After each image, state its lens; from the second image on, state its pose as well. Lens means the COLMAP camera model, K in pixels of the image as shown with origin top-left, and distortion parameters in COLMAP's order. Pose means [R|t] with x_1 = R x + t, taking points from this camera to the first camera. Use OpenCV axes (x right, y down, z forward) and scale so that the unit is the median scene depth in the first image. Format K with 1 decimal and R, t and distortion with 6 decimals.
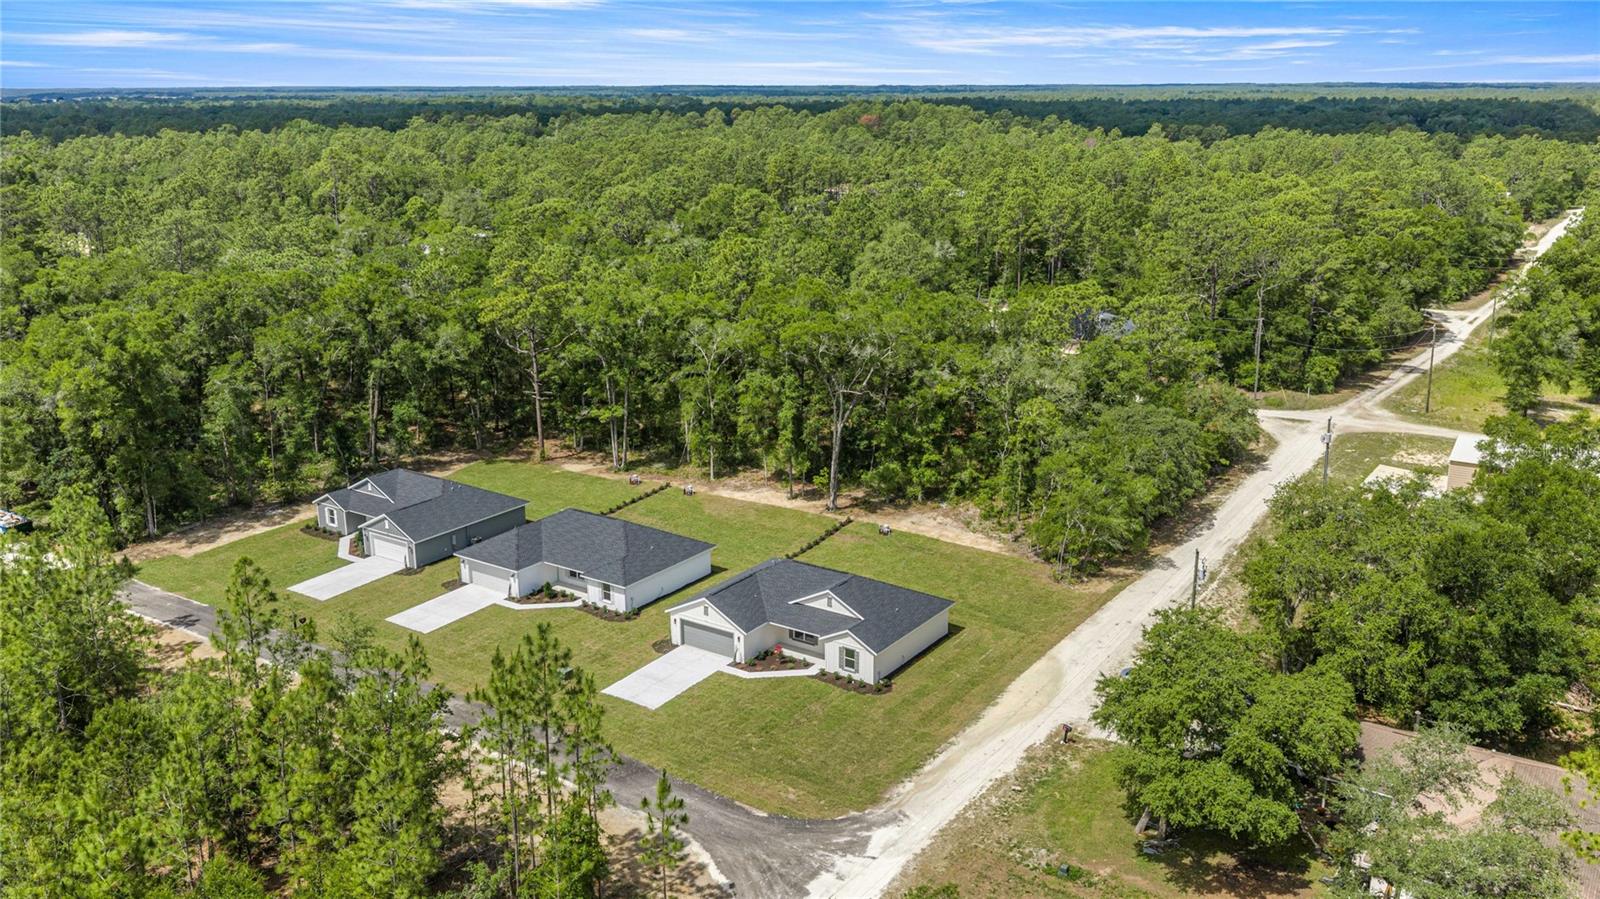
lens RADIAL K [[1315.3, 0, 807.5], [0, 1315.3, 463.1], [0, 0, 1]] dist [0.025029, -0.050474]
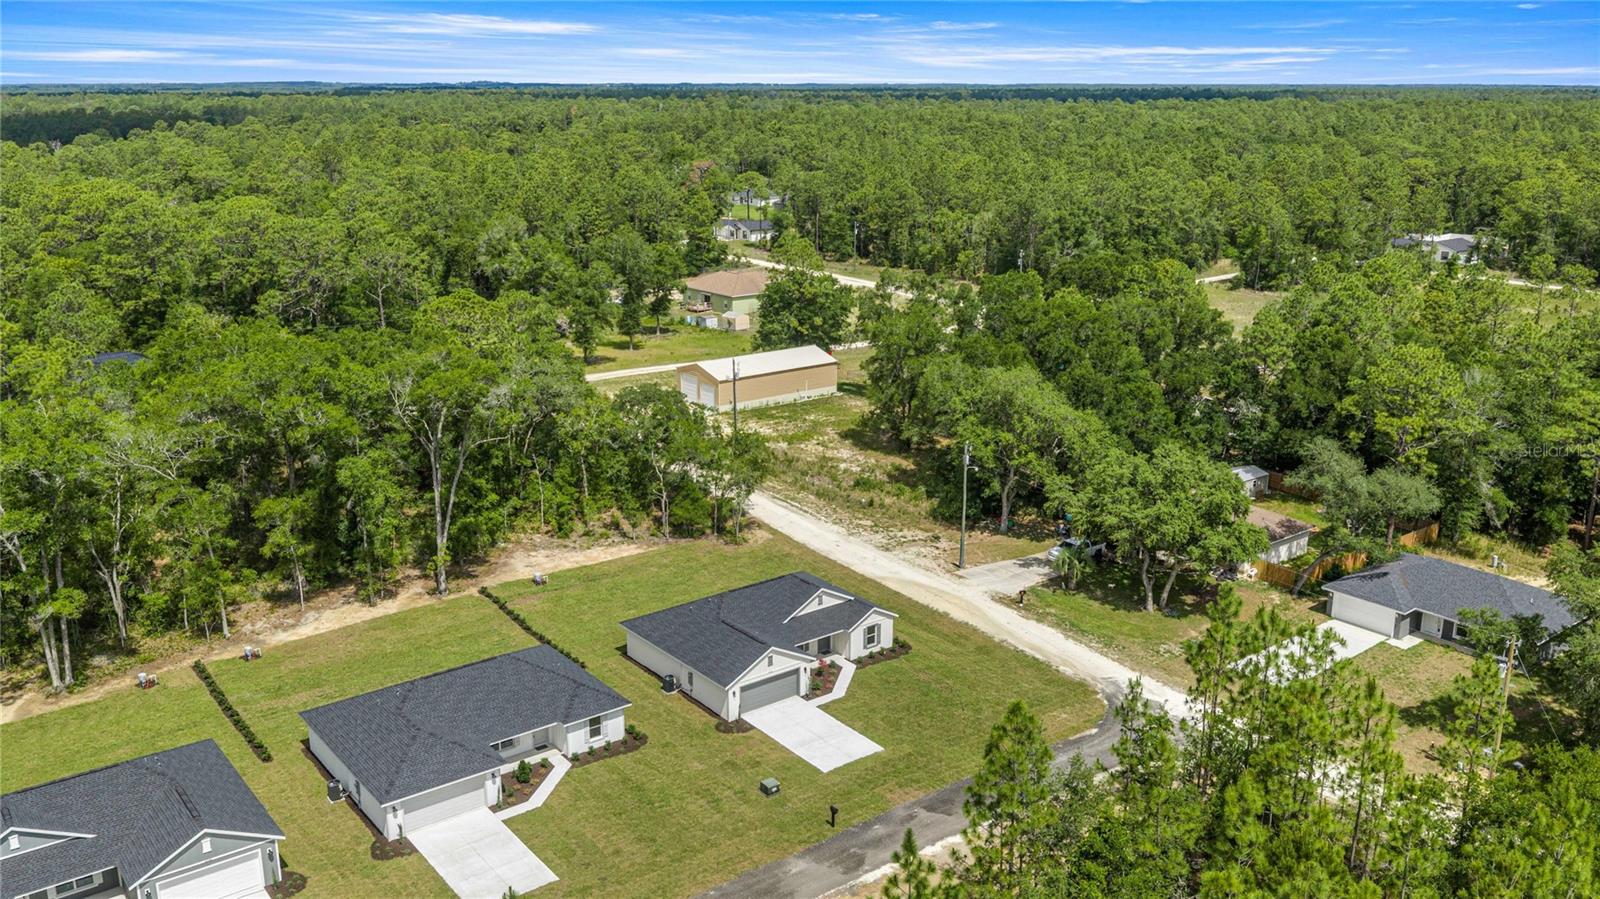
lens RADIAL K [[1315.3, 0, 796.8], [0, 1315.3, 445.9], [0, 0, 1]] dist [0.025029, -0.050474]
pose [[0.303547, -0.249388, 0.919600, -0.772672], [0.261898, 0.949802, 0.171130, -0.160314], [-0.916116, 0.188895, 0.353624, 0.555925]]
